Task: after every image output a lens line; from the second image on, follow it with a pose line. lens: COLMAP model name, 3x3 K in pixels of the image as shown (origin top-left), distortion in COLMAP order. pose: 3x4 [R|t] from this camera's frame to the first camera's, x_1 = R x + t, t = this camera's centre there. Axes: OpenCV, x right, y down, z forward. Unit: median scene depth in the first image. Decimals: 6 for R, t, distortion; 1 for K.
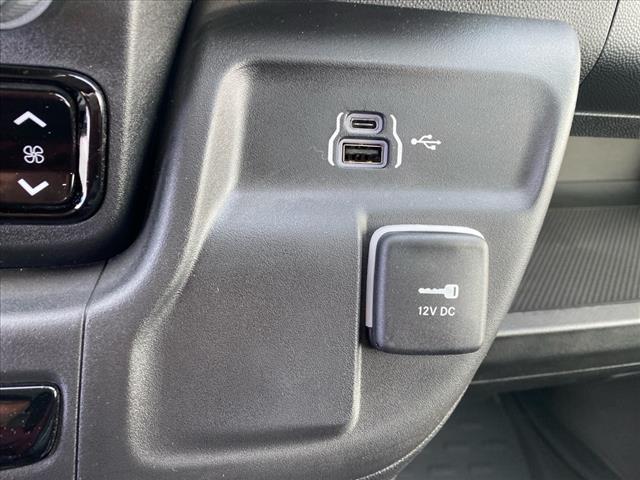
lens RADIAL K [[457.5, 0, 316.7], [0, 457.5, 243.6], [0, 0, 1]] dist [-0.000148, -0.016232]
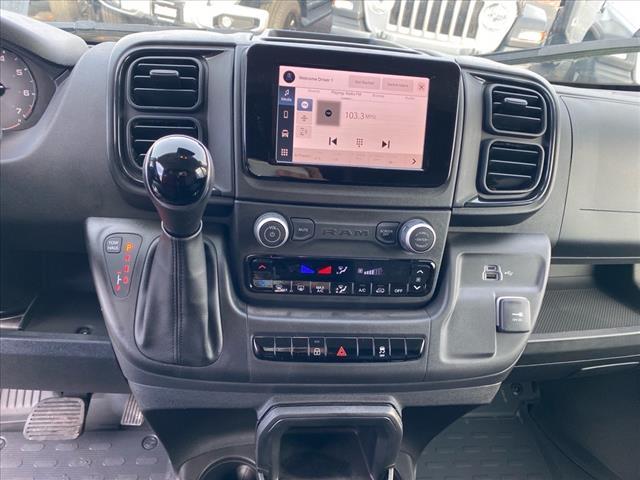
lens RADIAL K [[457.5, 0, 315.9], [0, 457.5, 241.8], [0, 0, 1]] dist [-0.000148, -0.016232]
pose [[0.999960, -0.008297, 0.003402, -1.313373], [0.008765, 0.984501, -0.175157, 0.152567], [-0.001896, 0.175180, 0.984535, -2.625178]]
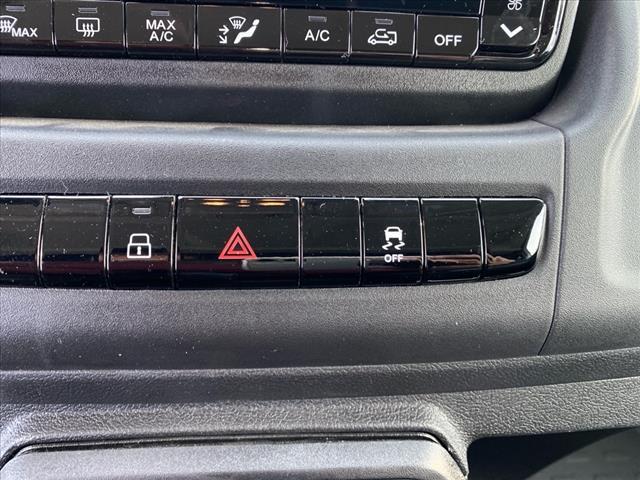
lens RADIAL K [[457.5, 0, 322.4], [0, 457.5, 240.5], [0, 0, 1]] dist [-0.000148, -0.016232]
pose [[0.997611, -0.042338, -0.054592, -0.912835], [0.033842, 0.988393, -0.148100, 0.479554], [0.060229, 0.145898, 0.987465, -0.080353]]
